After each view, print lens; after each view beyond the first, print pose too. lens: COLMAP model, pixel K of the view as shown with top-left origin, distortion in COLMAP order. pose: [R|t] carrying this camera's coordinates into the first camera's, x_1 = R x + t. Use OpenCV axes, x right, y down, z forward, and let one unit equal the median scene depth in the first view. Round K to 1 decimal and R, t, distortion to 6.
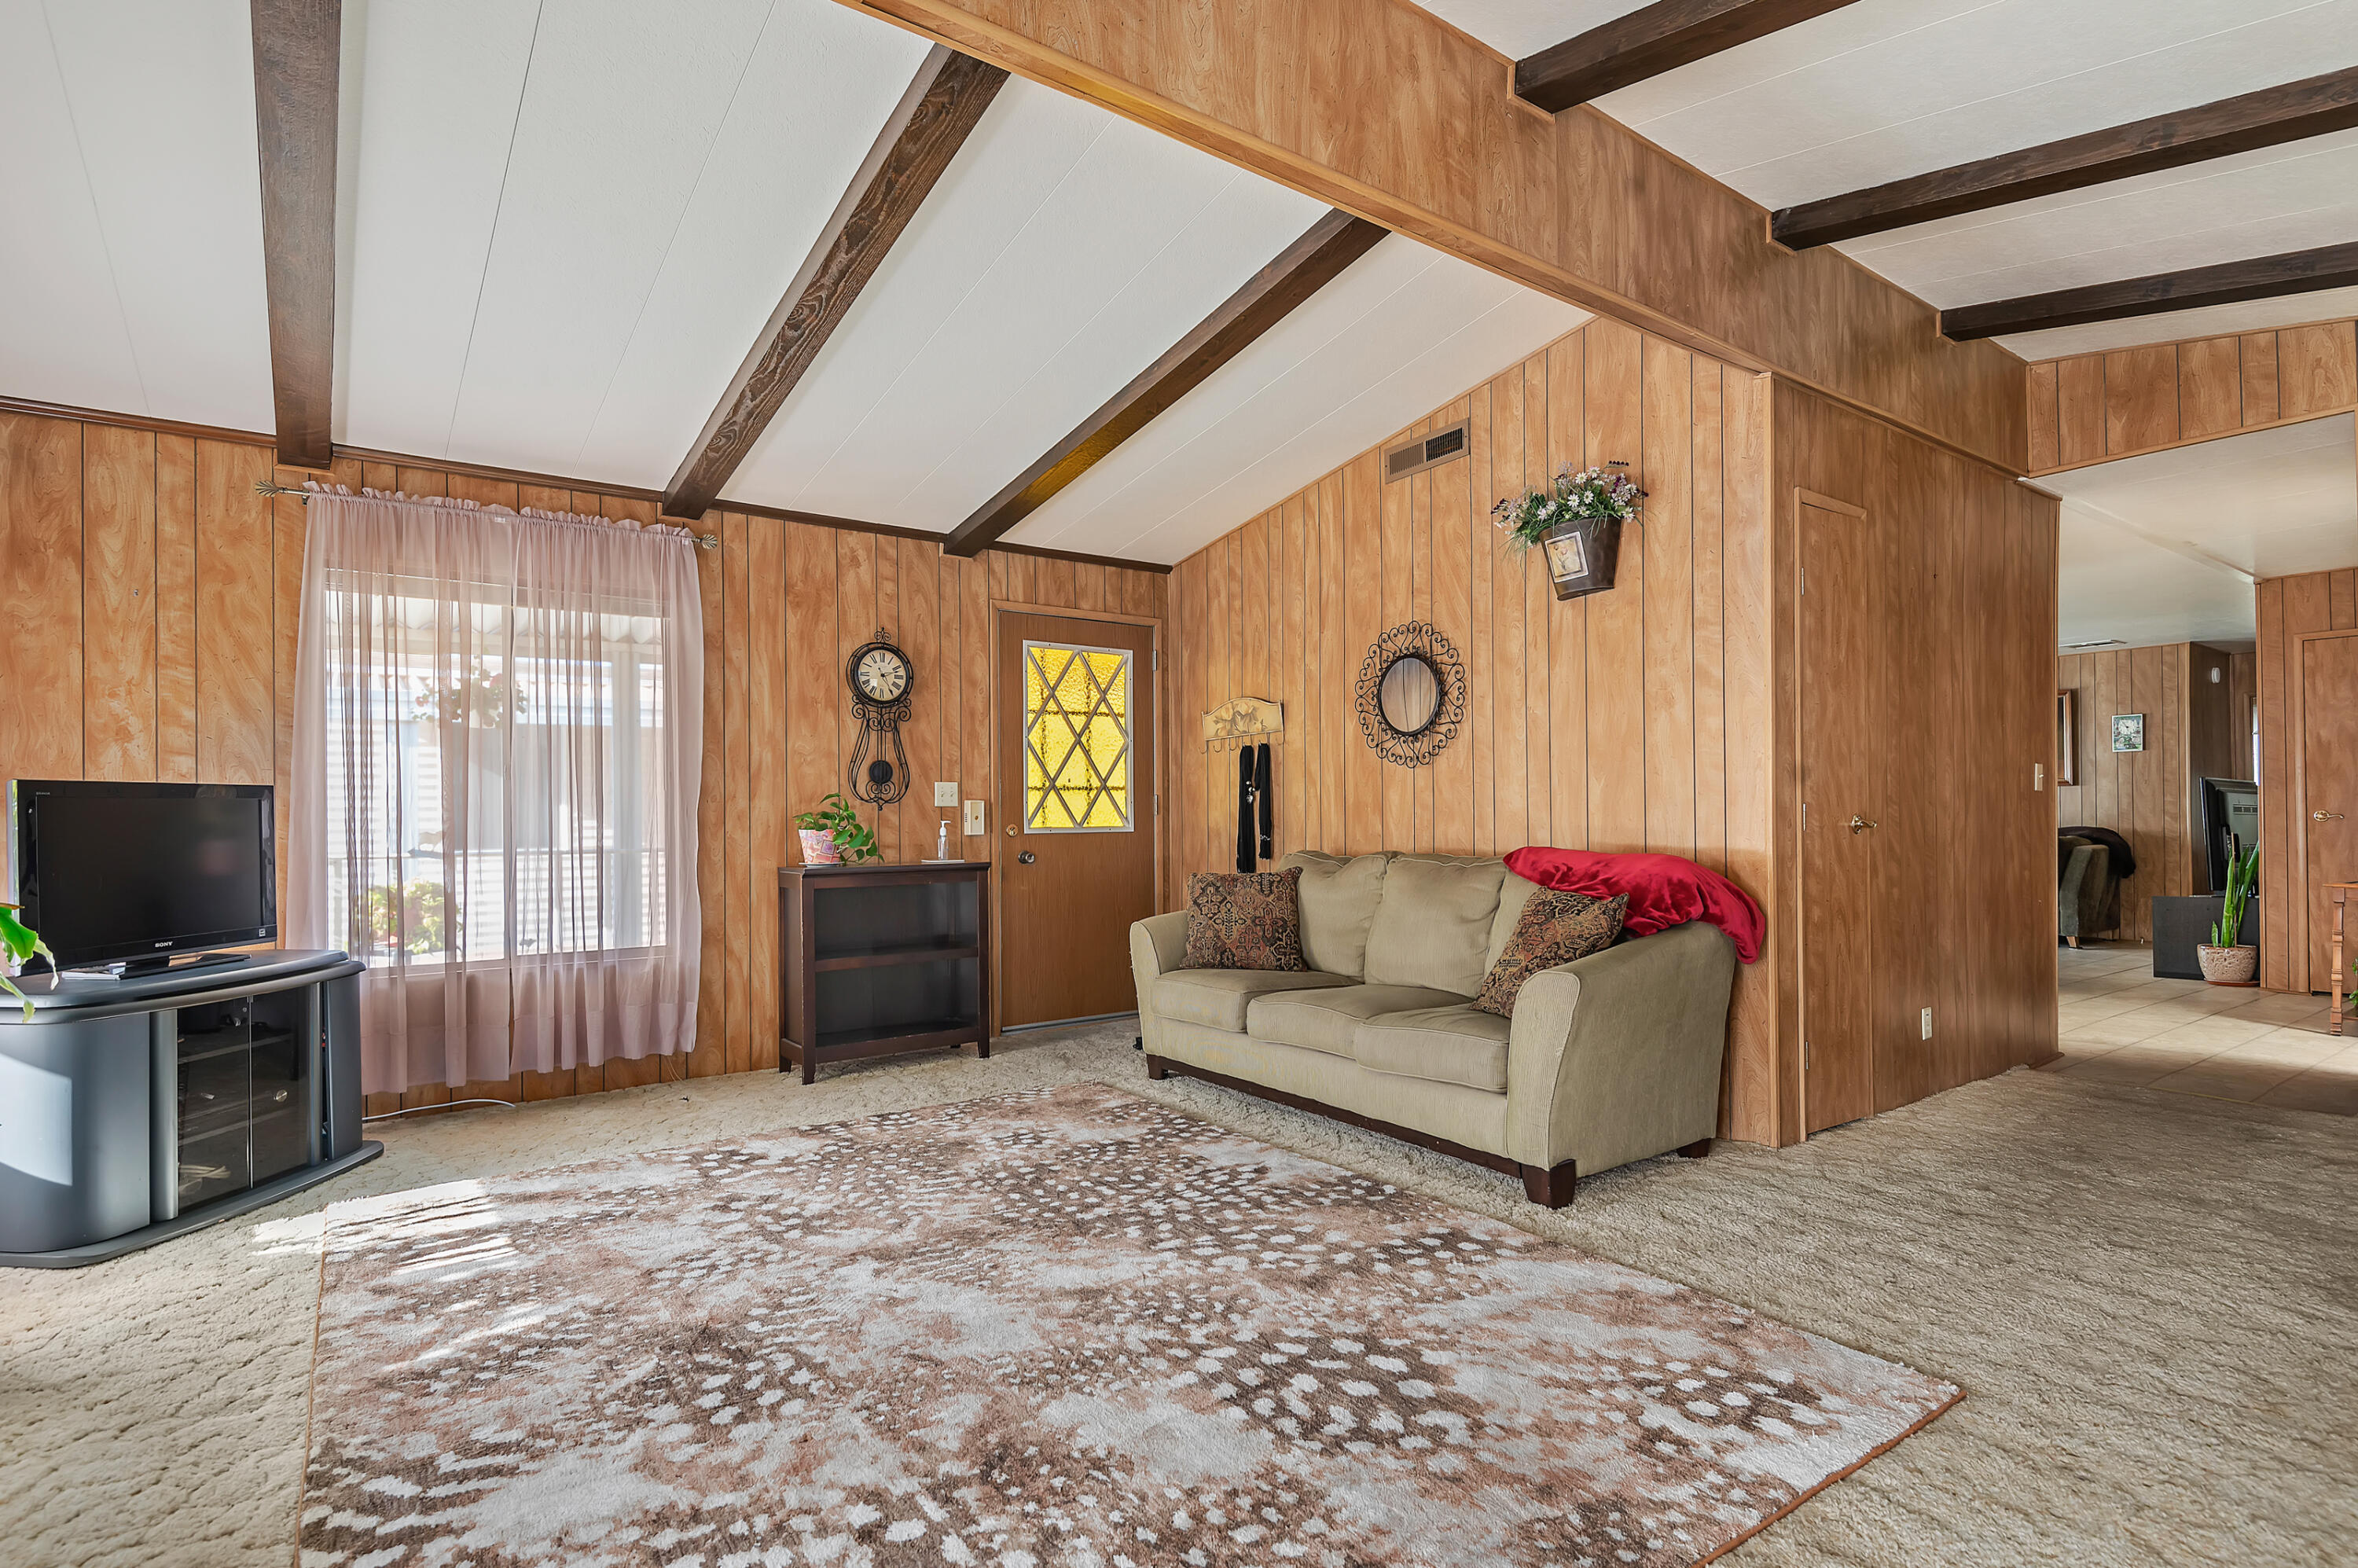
lens RADIAL K [[1179.4, 0, 1178.3], [0, 1179.4, 813.4], [0, 0, 1]] dist [0.029405, -0.022953]
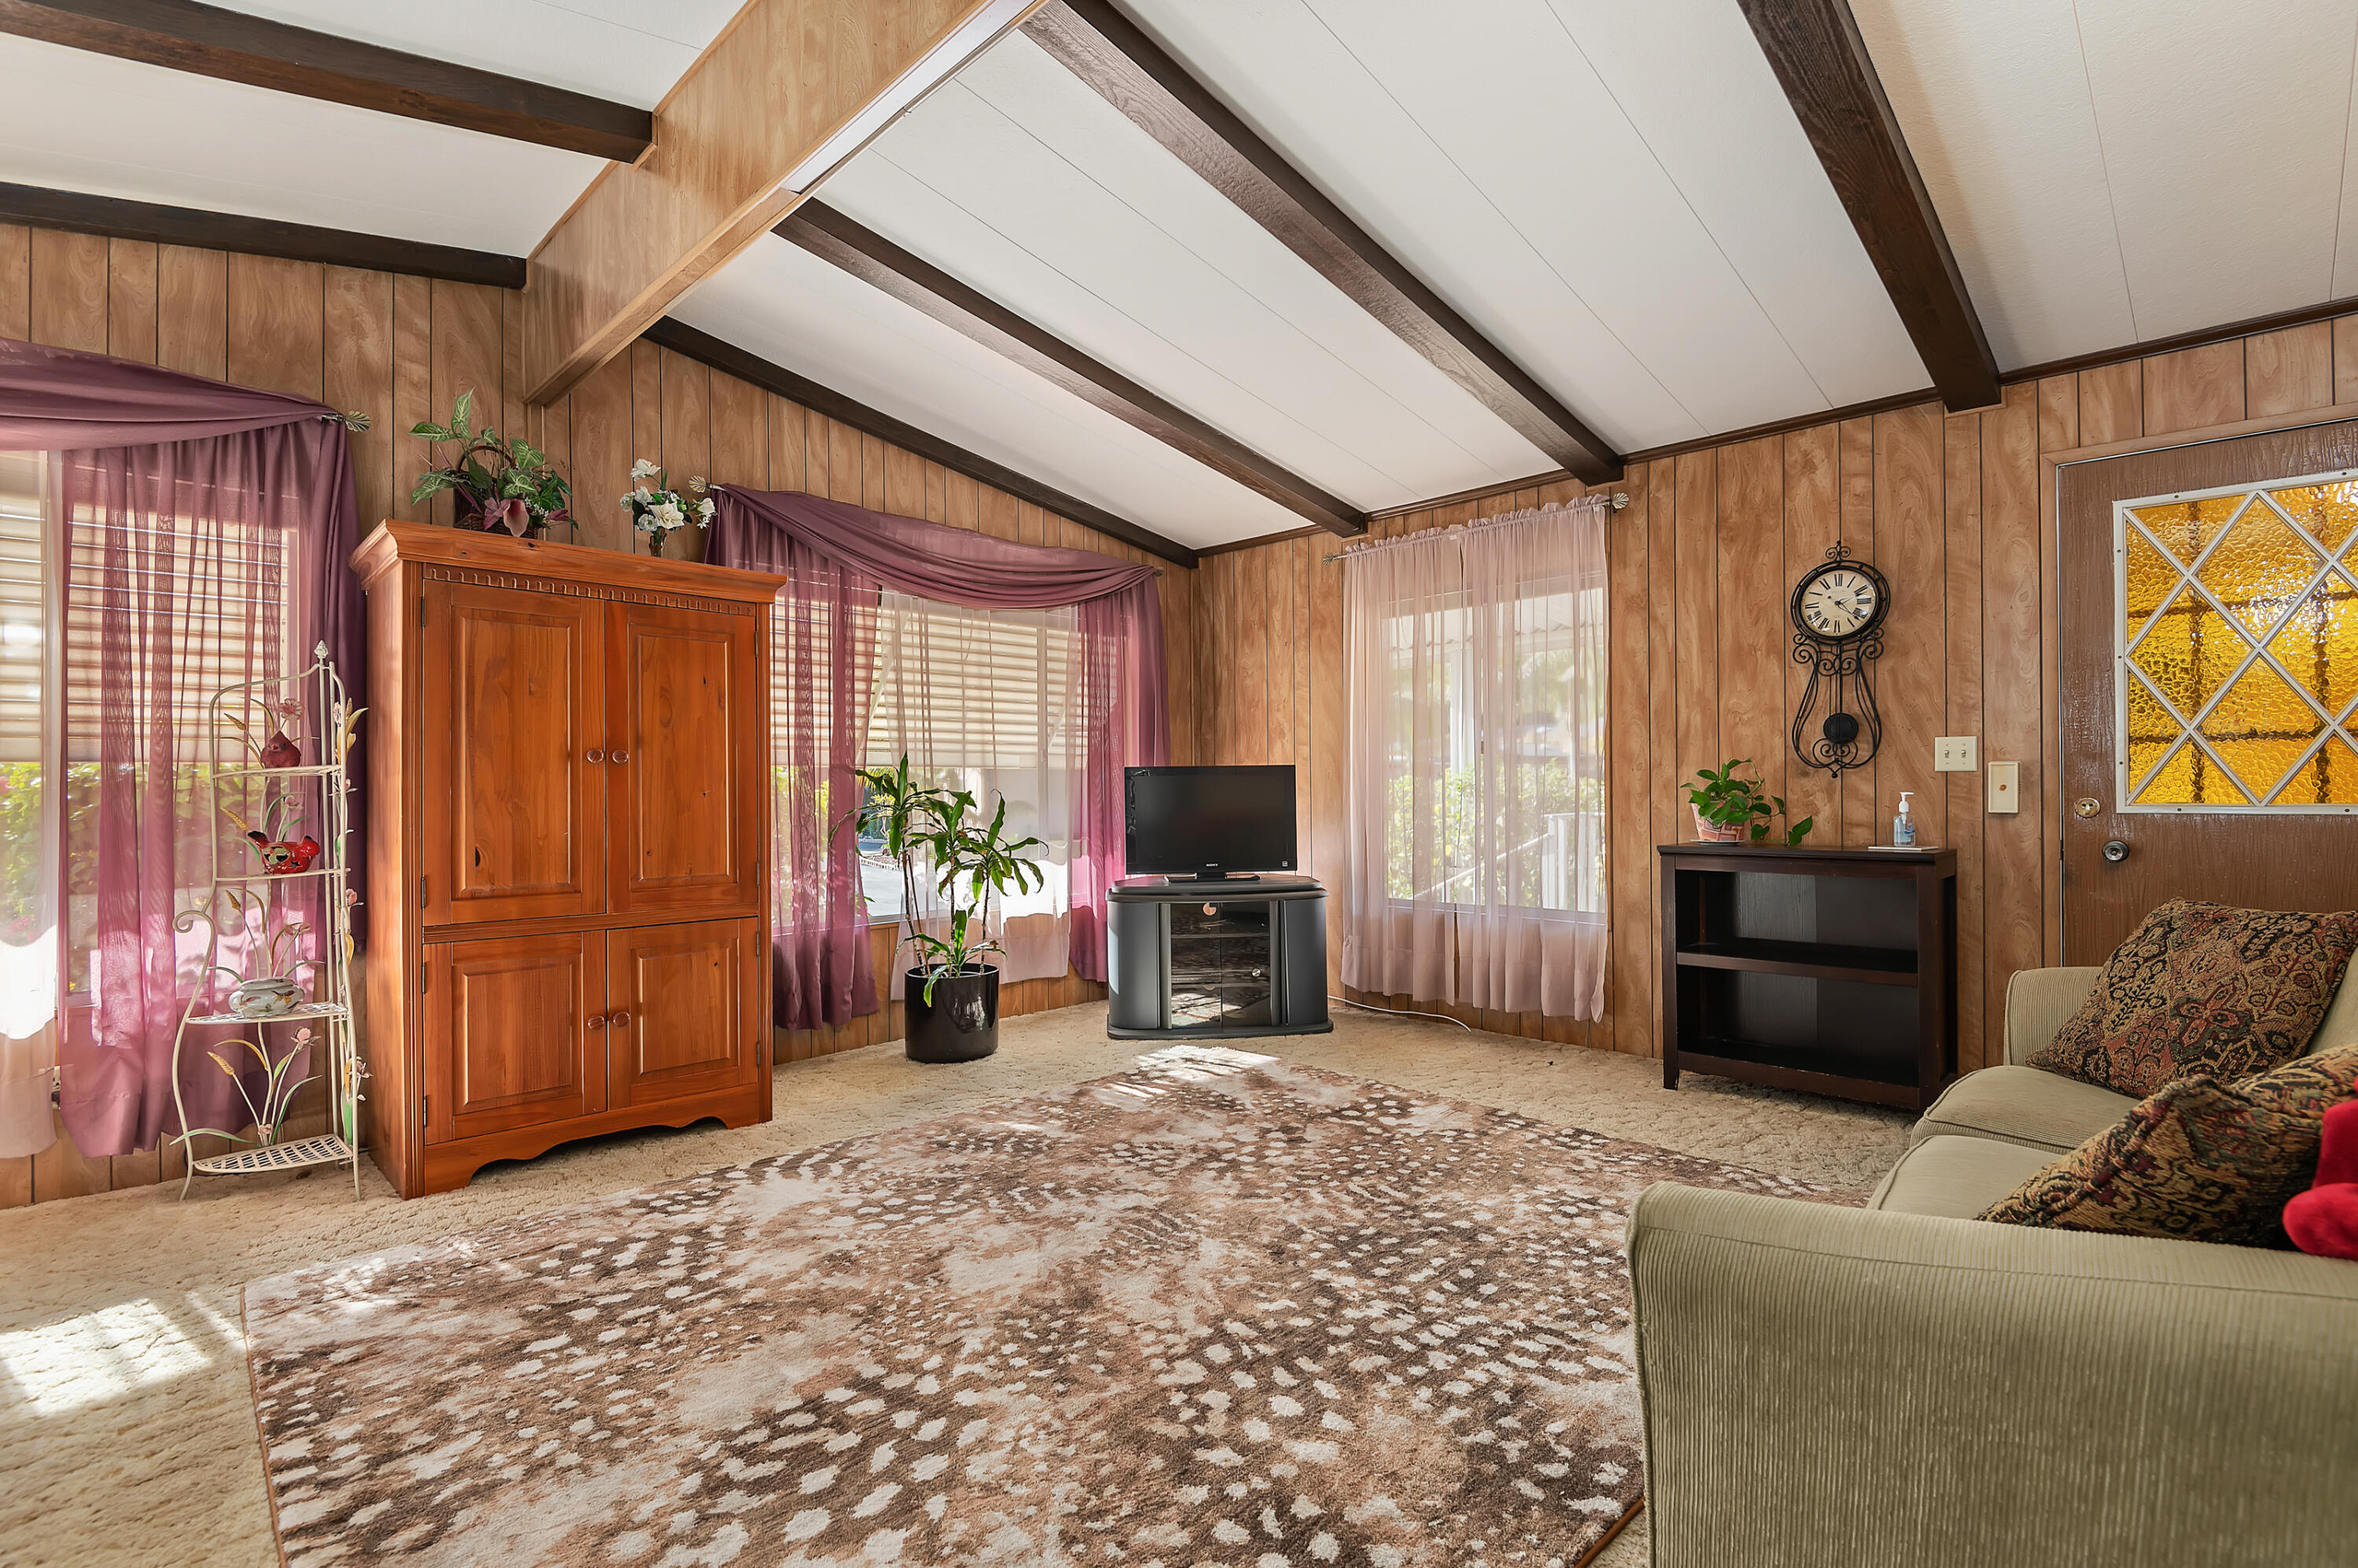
lens RADIAL K [[1087.0, 0, 1179.0], [0, 1087.0, 784.0], [0, 0, 1]] dist [0.041561, -0.040377]
pose [[0.162808, 0.005548, -0.986642, 0.615232], [0.009151, 0.999933, 0.007133, -0.011669], [0.986615, -0.010191, 0.162746, 0.717977]]
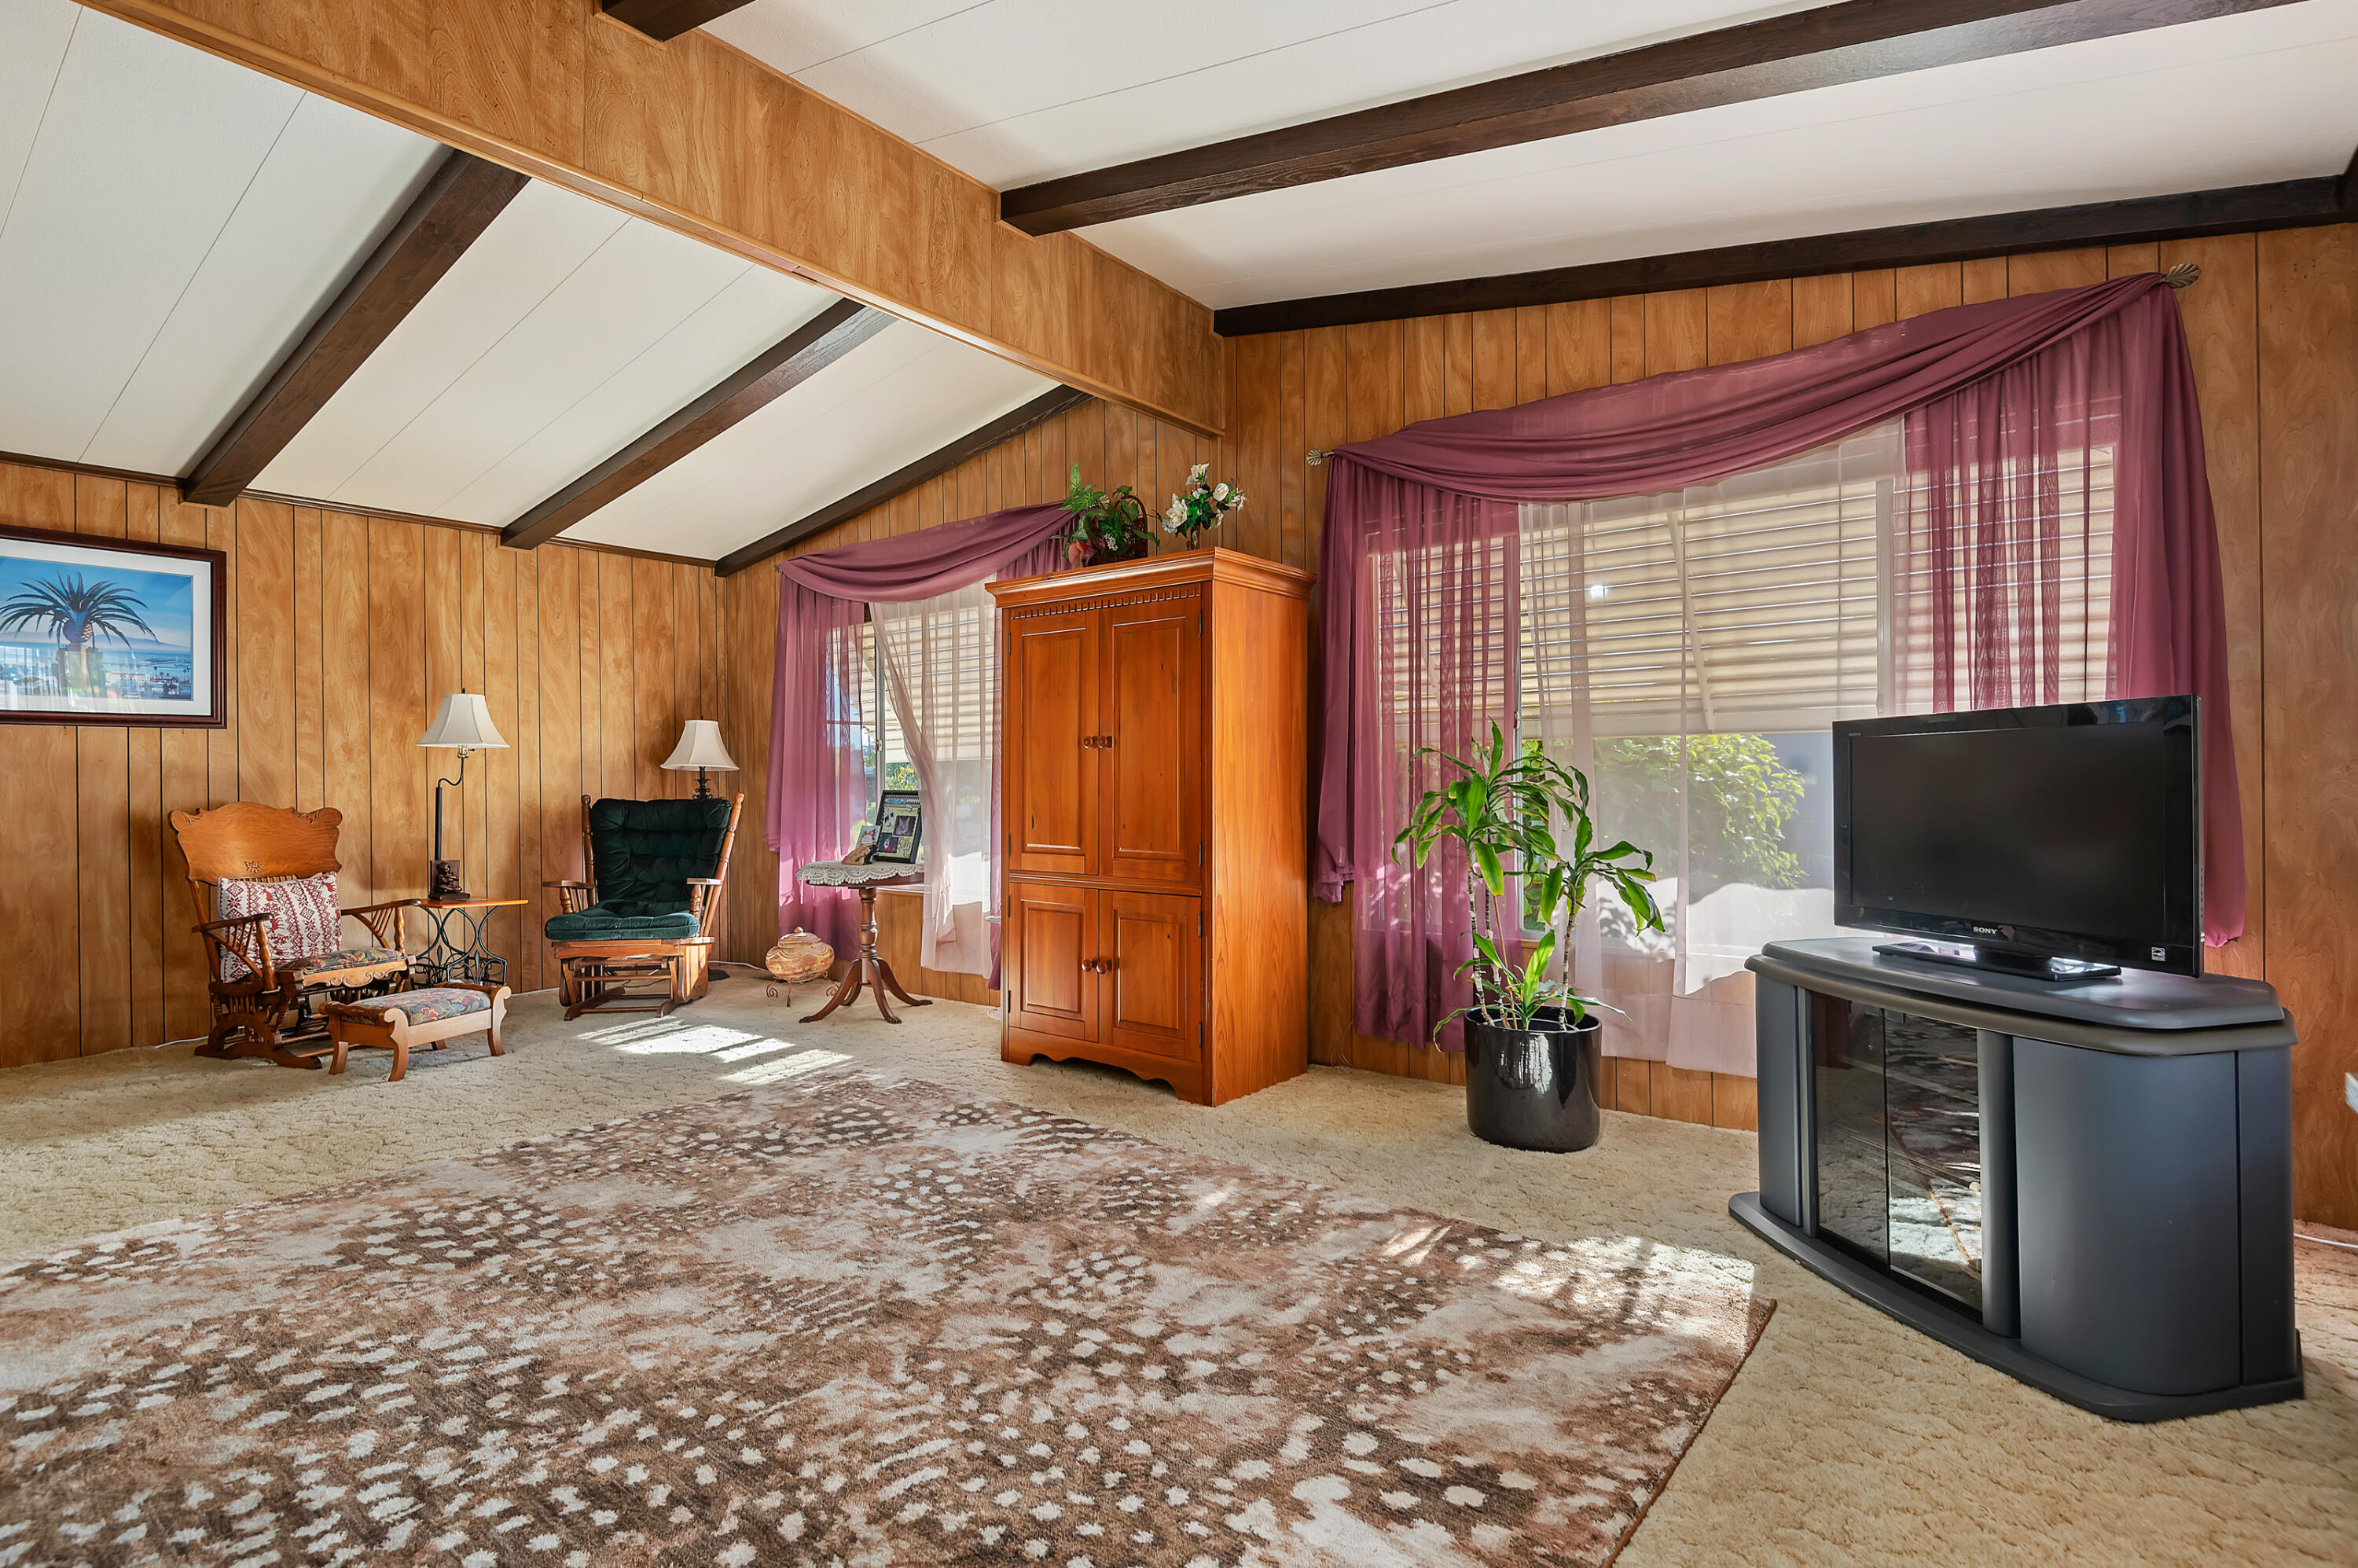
lens RADIAL K [[1144.9, 0, 1191.7], [0, 1144.9, 772.3], [0, 0, 1]] dist [0.024291, -0.019135]
pose [[-0.957023, 0.019856, -0.289332, -0.181607], [0.021989, 0.999750, -0.004123, 0.005457], [0.289178, -0.010308, -0.957220, 1.550321]]
